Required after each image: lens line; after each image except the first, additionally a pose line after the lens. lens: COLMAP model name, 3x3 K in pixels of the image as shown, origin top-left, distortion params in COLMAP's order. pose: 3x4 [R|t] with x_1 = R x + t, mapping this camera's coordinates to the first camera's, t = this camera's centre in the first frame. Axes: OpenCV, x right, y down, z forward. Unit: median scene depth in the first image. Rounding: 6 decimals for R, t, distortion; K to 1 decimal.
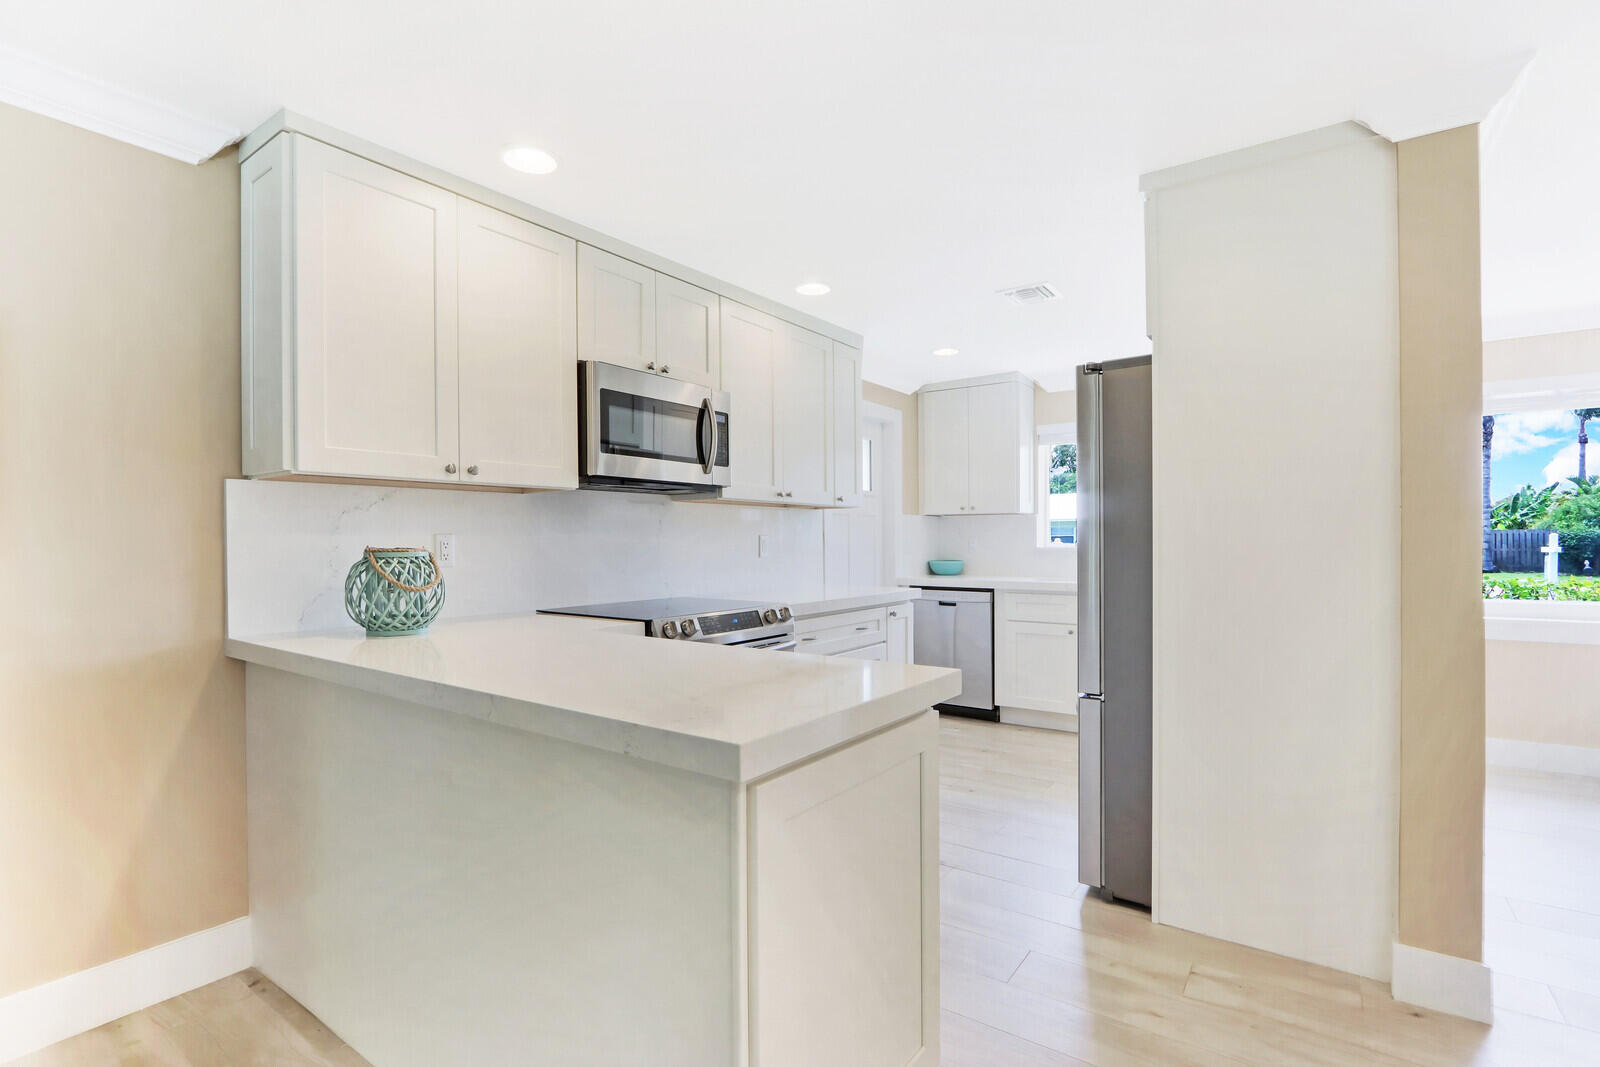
lens RADIAL K [[760.0, 0, 797.2], [0, 760.0, 526.7], [0, 0, 1]] dist [-0.018491, -0.001014]
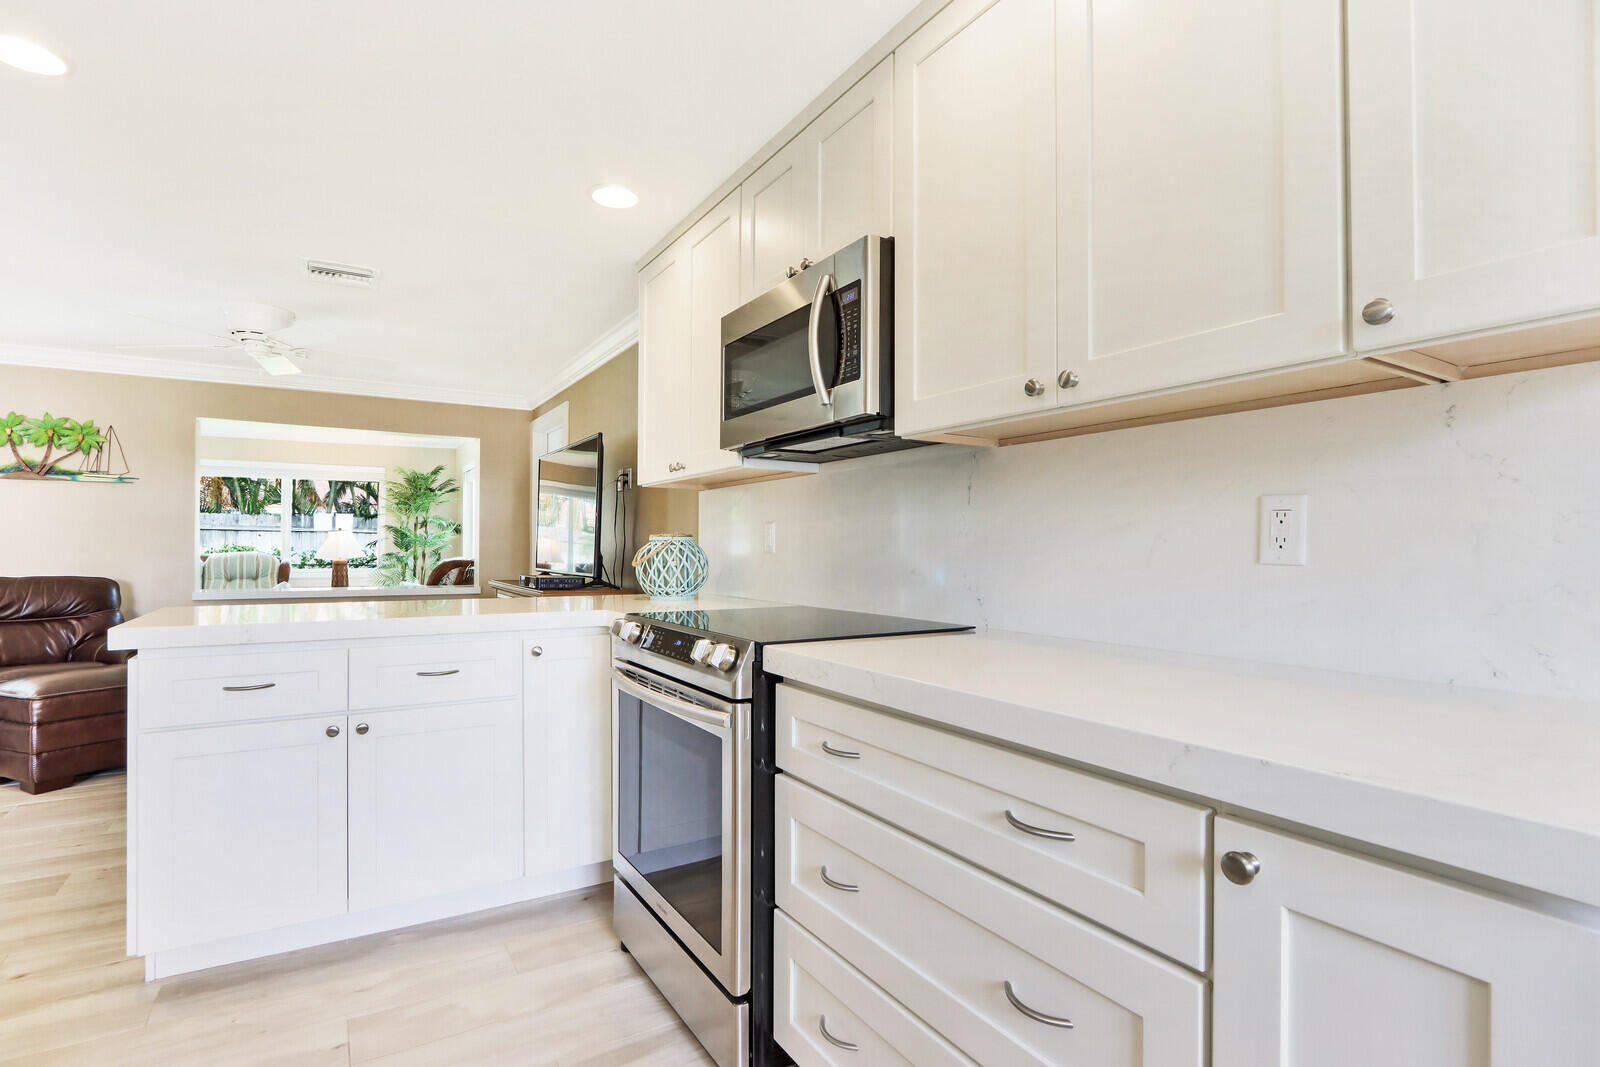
lens RADIAL K [[760.0, 0, 797.2], [0, 760.0, 541.4], [0, 0, 1]] dist [-0.018491, -0.001014]
pose [[-0.386207, -0.004541, -0.922401, 0.313759], [0.009492, 0.999915, -0.008897, 0.030073], [0.922363, -0.012192, -0.386131, 0.882952]]
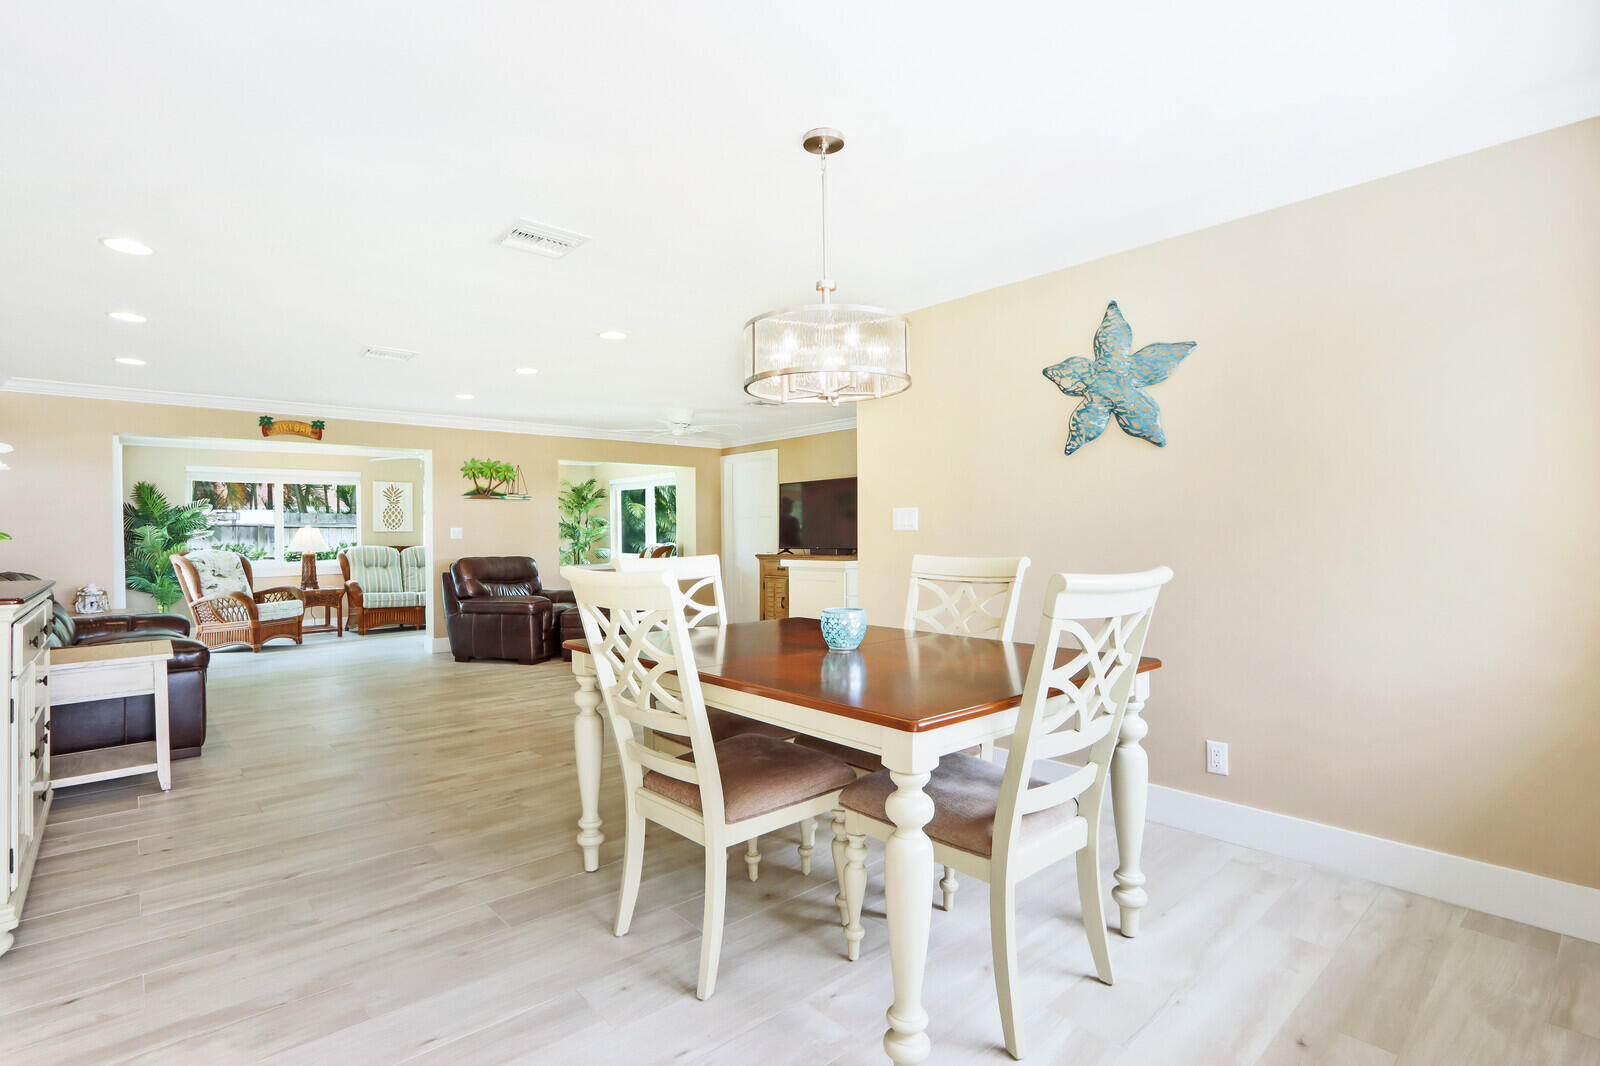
lens RADIAL K [[760.0, 0, 786.3], [0, 760.0, 527.5], [0, 0, 1]] dist [-0.018491, -0.001014]
pose [[-0.232250, -0.003604, -0.972649, 1.342746], [0.024581, 0.999652, -0.009573, 0.023817], [0.972345, -0.026132, -0.232081, 0.570877]]
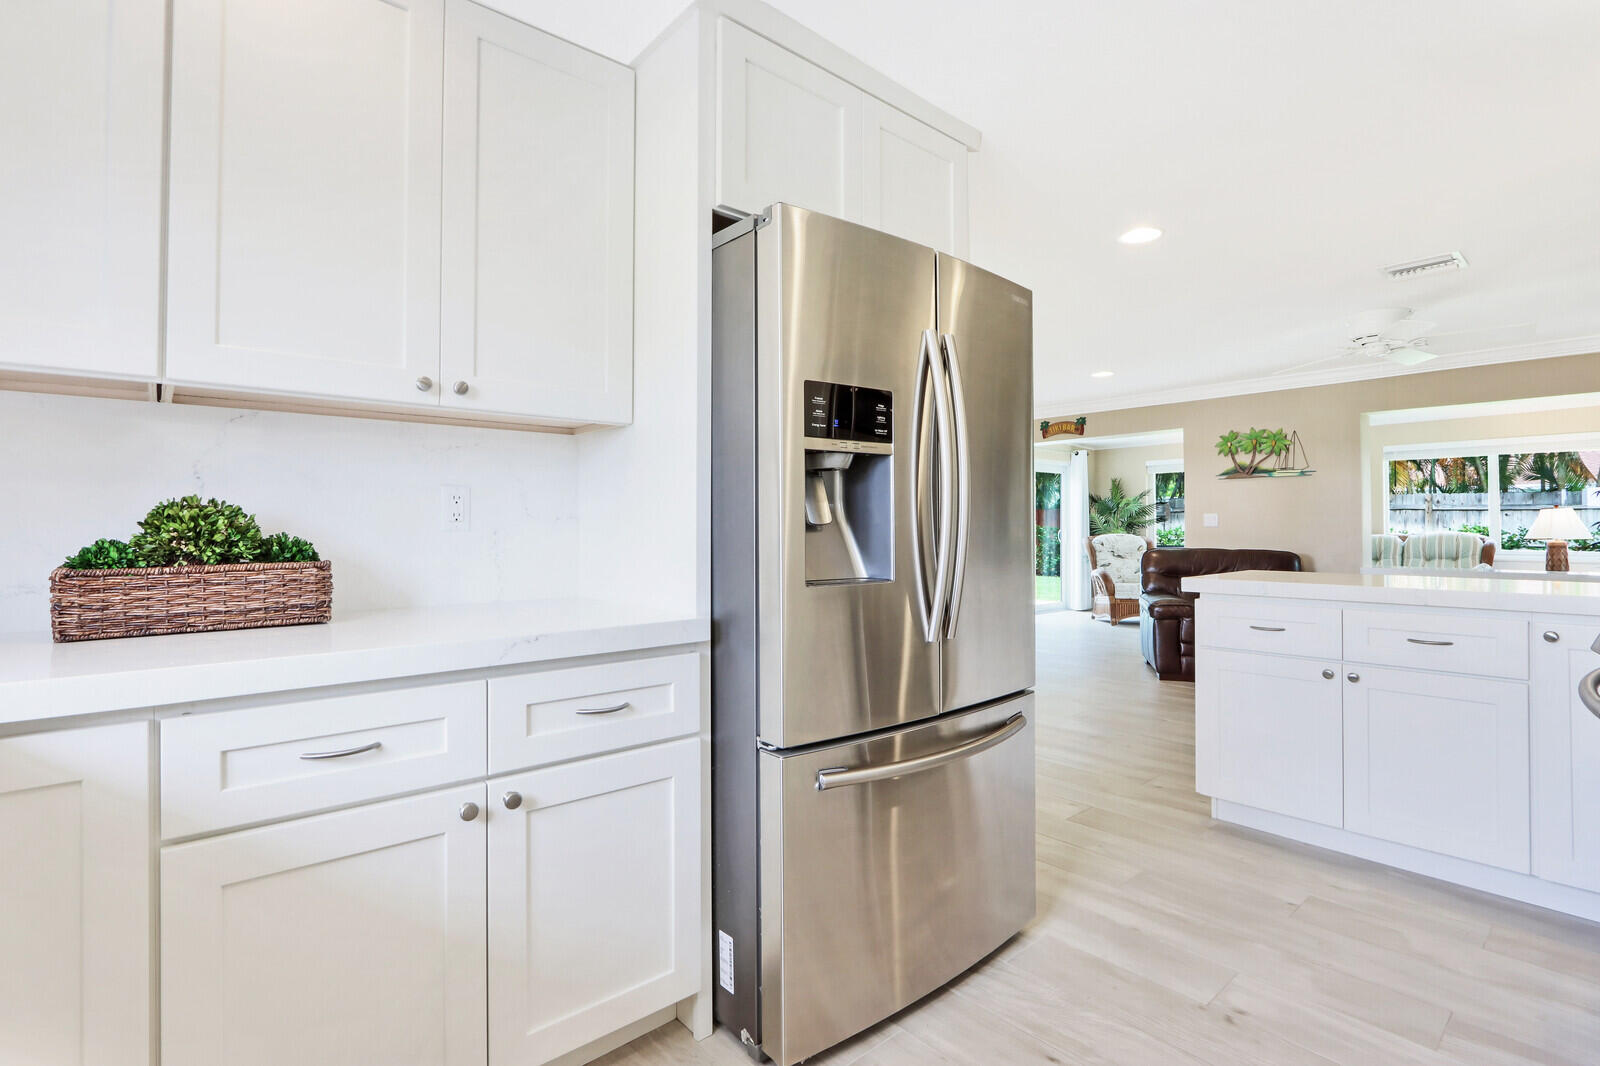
lens RADIAL K [[760.0, 0, 798.4], [0, 760.0, 519.5], [0, 0, 1]] dist [-0.018491, -0.001014]
pose [[-0.971698, 0.008458, 0.236076, 0.251120], [0.002898, 0.999710, -0.023892, 0.034799], [-0.236210, -0.022532, -0.971441, 1.096743]]
